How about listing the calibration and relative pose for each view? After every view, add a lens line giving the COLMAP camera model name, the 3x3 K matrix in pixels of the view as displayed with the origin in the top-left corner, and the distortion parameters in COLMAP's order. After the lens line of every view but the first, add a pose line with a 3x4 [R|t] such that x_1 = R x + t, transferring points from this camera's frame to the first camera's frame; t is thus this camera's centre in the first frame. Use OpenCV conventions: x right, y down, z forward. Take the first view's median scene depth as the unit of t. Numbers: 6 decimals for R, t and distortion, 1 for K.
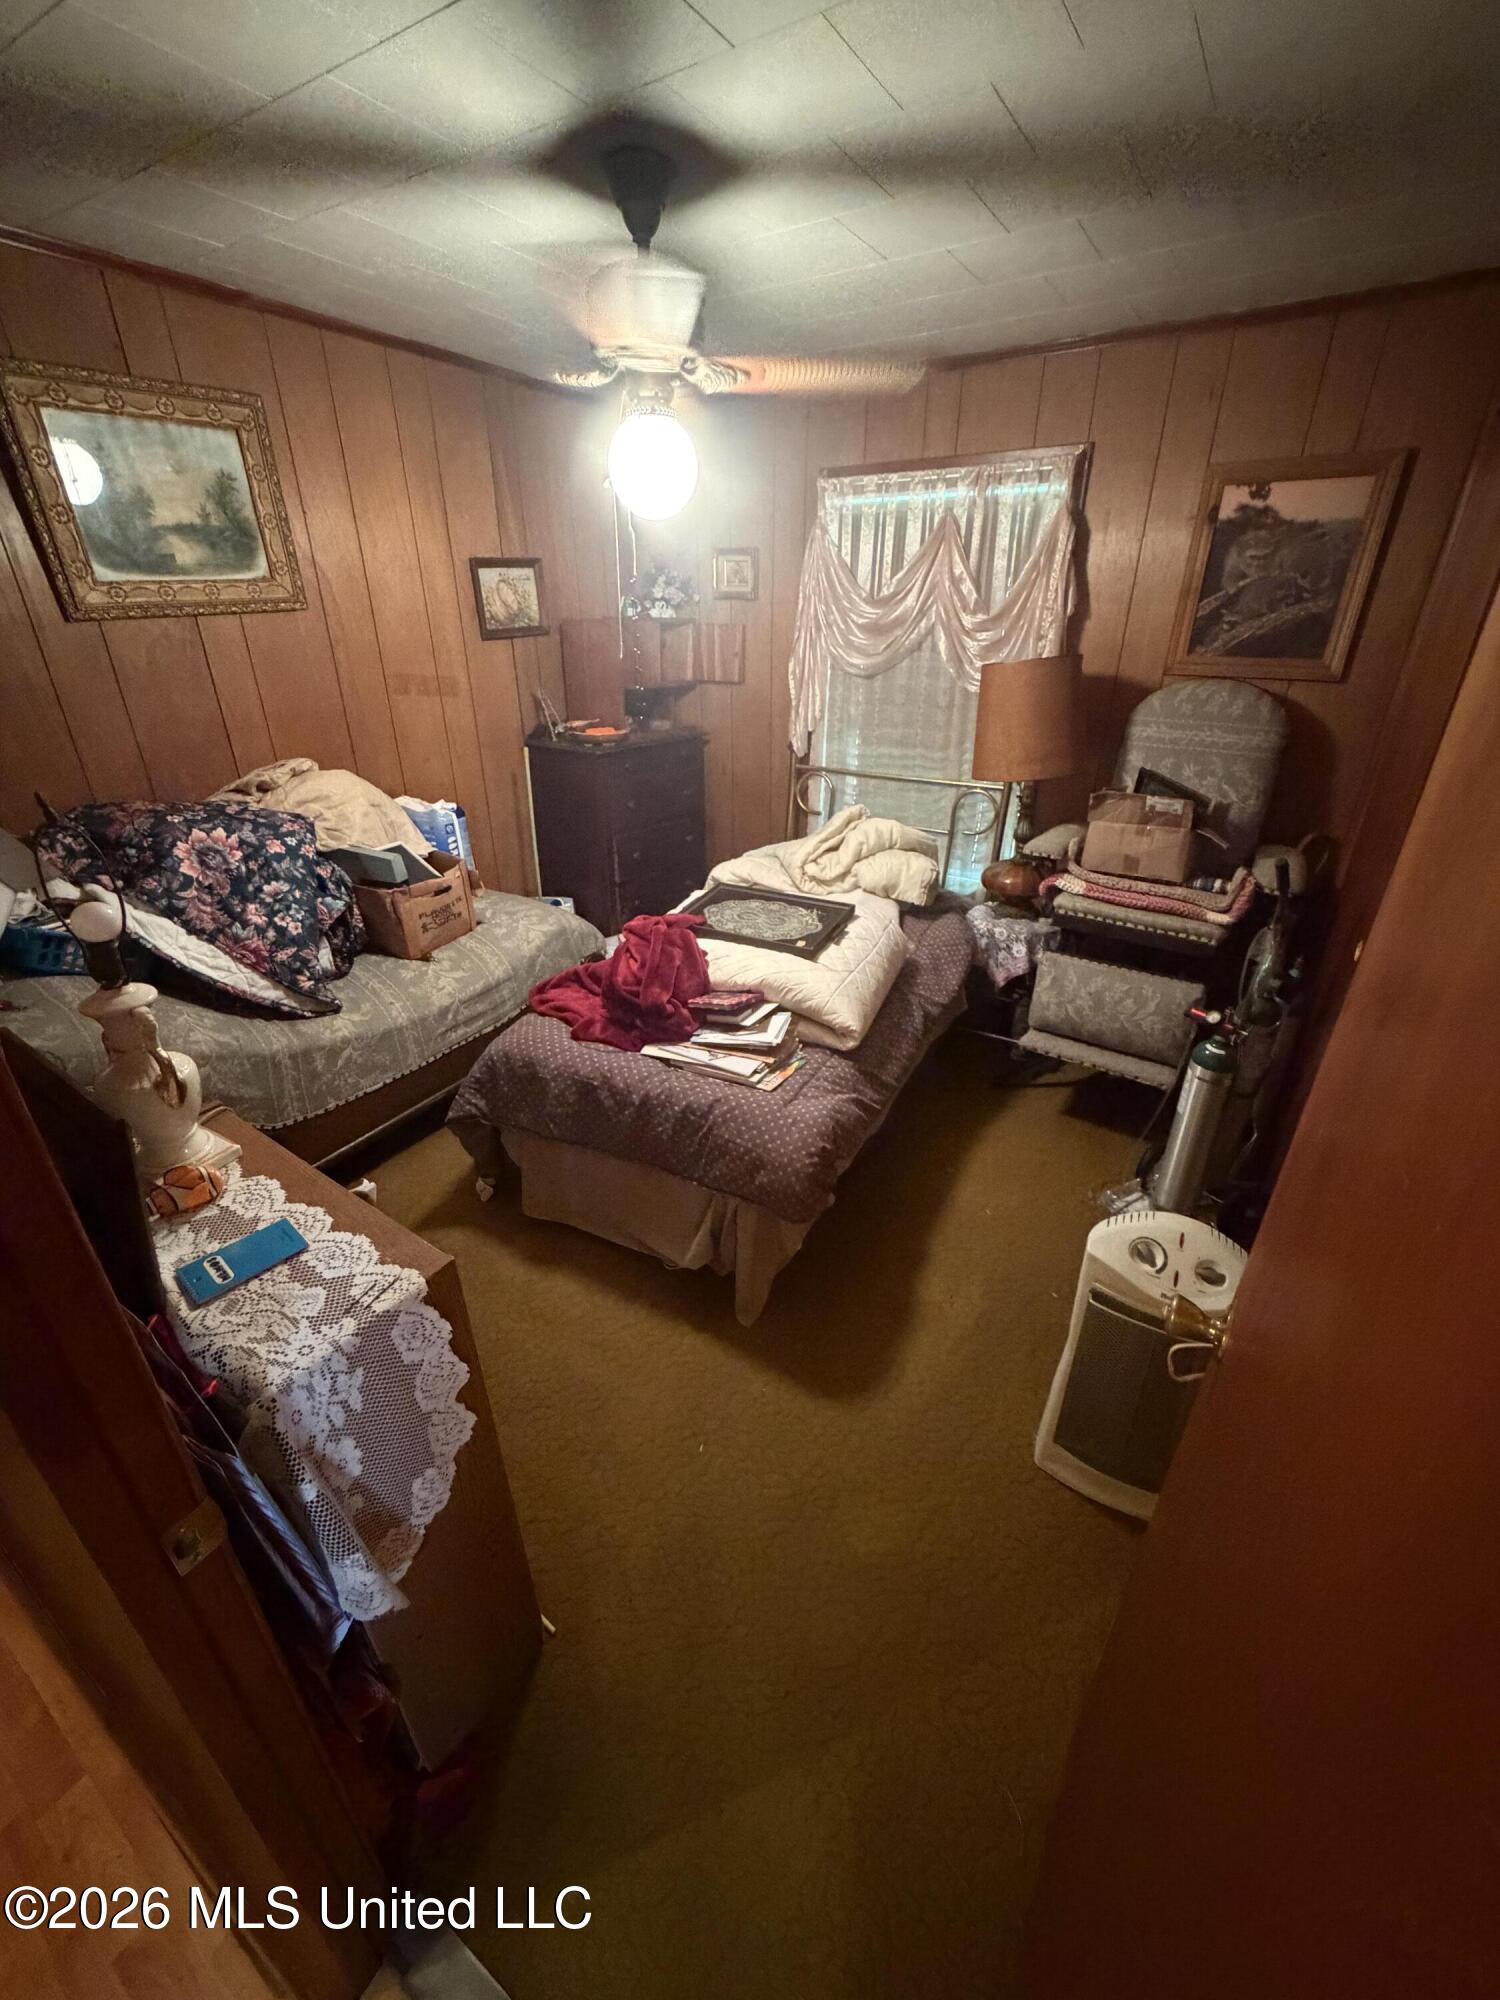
lens RADIAL K [[798.4, 0, 749.4], [0, 798.4, 991.7], [0, 0, 1]] dist [0.000350, 0.000004]
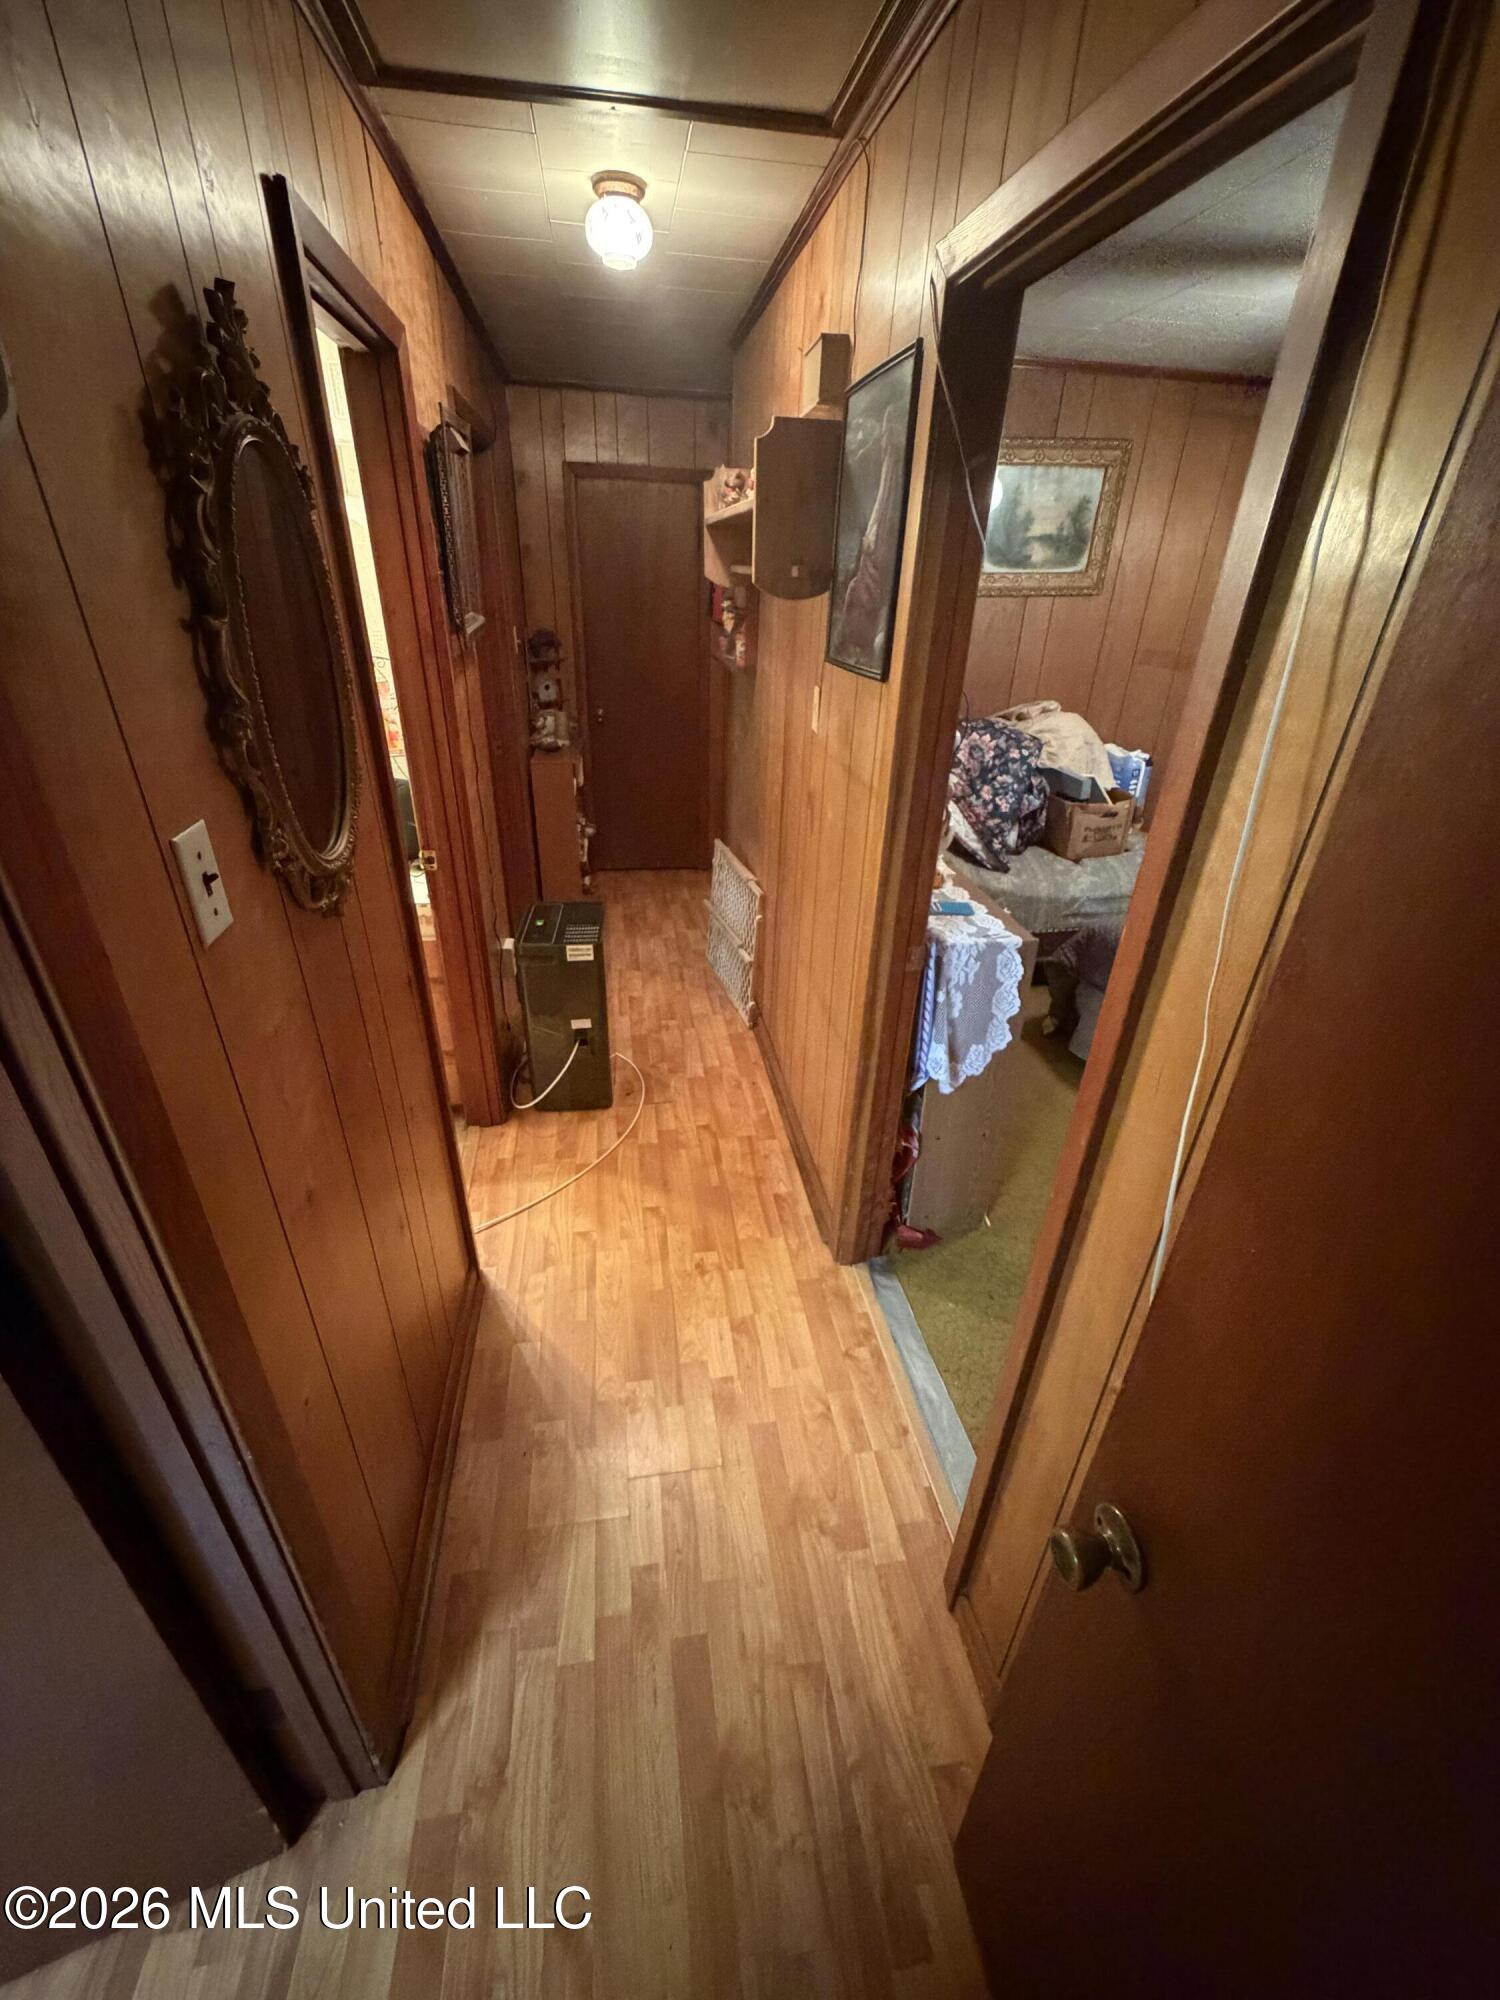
lens RADIAL K [[798.4, 0, 748.4], [0, 798.4, 997.0], [0, 0, 1]] dist [0.000350, 0.000004]
pose [[0.673630, 0.360526, -0.645170, 0.182786], [-0.348873, 0.924686, 0.152460, 0.171754], [0.651545, 0.122381, 0.748674, -0.356646]]
